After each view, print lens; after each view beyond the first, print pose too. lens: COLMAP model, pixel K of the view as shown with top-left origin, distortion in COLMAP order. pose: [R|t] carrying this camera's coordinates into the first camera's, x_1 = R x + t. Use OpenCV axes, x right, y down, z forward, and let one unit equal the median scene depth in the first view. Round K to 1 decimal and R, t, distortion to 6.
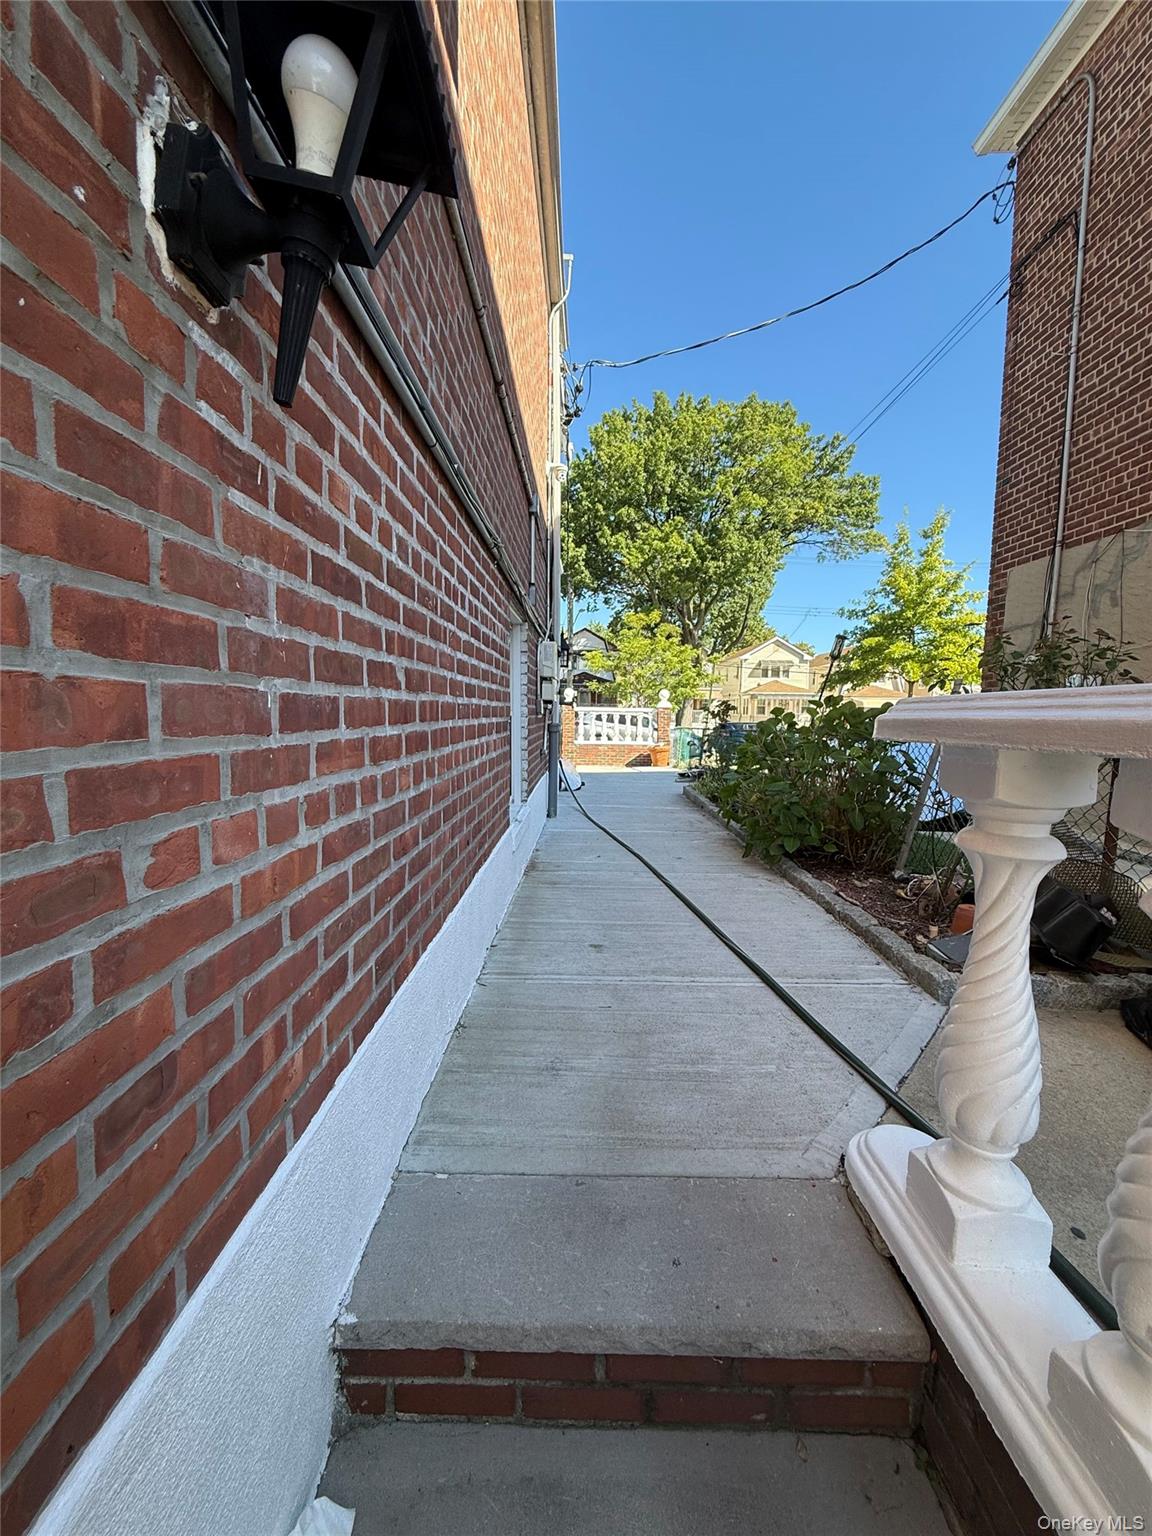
lens RADIAL K [[610.9, 0, 574.5], [0, 610.9, 766.6], [0, 0, 1]] dist [-0.000966, -0.000103]
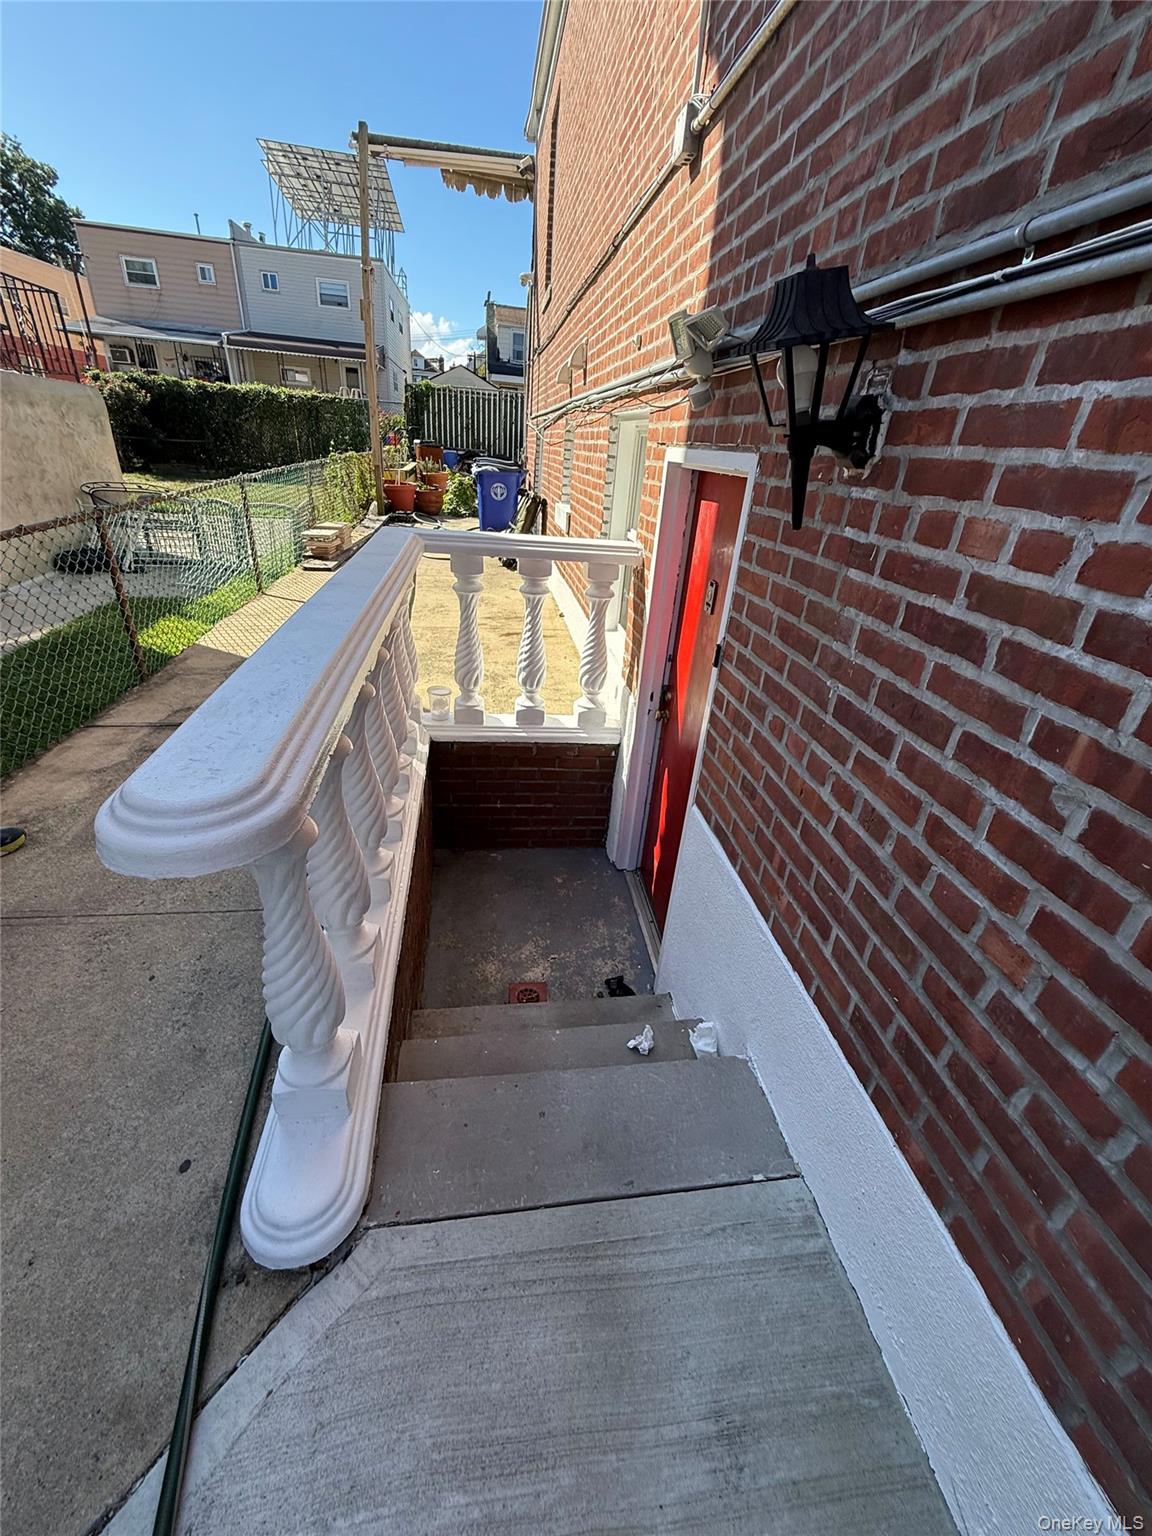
lens RADIAL K [[610.9, 0, 573.6], [0, 610.9, 769.6], [0, 0, 1]] dist [-0.000966, -0.000103]
pose [[-0.984390, 0.001824, -0.175990, 0.523912], [-0.095857, 0.833065, 0.544806, -0.861174], [0.147605, 0.553171, -0.819887, 2.656388]]
